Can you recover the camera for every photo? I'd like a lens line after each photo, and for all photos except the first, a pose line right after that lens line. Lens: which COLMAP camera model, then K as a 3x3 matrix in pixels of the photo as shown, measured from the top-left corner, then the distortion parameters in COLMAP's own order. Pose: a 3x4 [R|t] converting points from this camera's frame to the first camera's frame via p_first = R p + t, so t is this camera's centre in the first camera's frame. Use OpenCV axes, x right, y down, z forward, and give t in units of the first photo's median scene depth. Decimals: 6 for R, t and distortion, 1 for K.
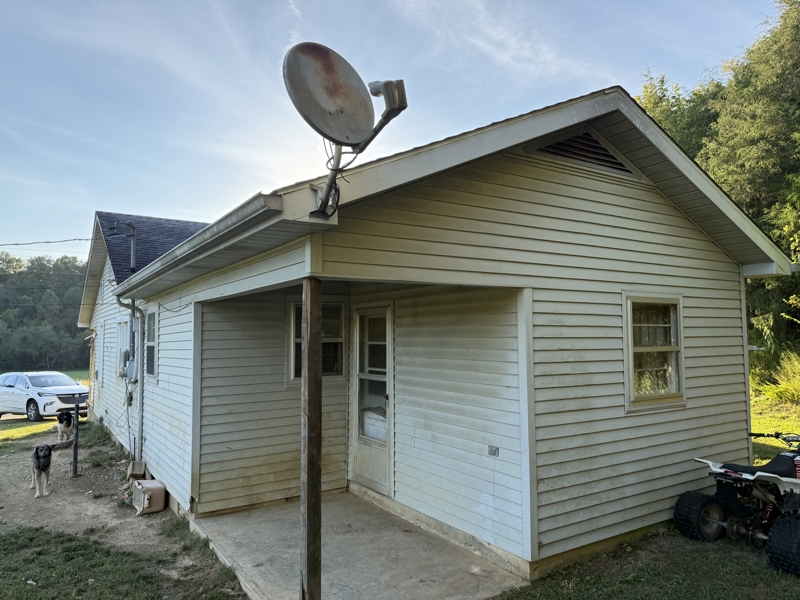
lens RADIAL K [[569.2, 0, 403.4], [0, 569.2, 297.8], [0, 0, 1]] dist [0.019382, -0.028451]
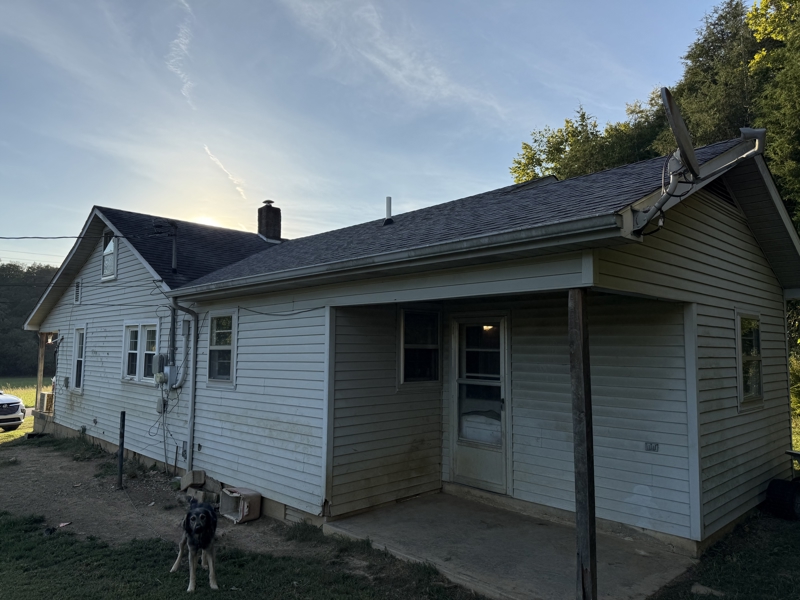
lens RADIAL K [[569.2, 0, 398.4], [0, 569.2, 300.2], [0, 0, 1]] dist [0.019382, -0.028451]
pose [[0.981601, 0.032085, 0.188230, -0.435173], [-0.029013, 0.999397, -0.019052, 0.012464], [-0.188728, 0.013240, 0.981940, -0.012989]]
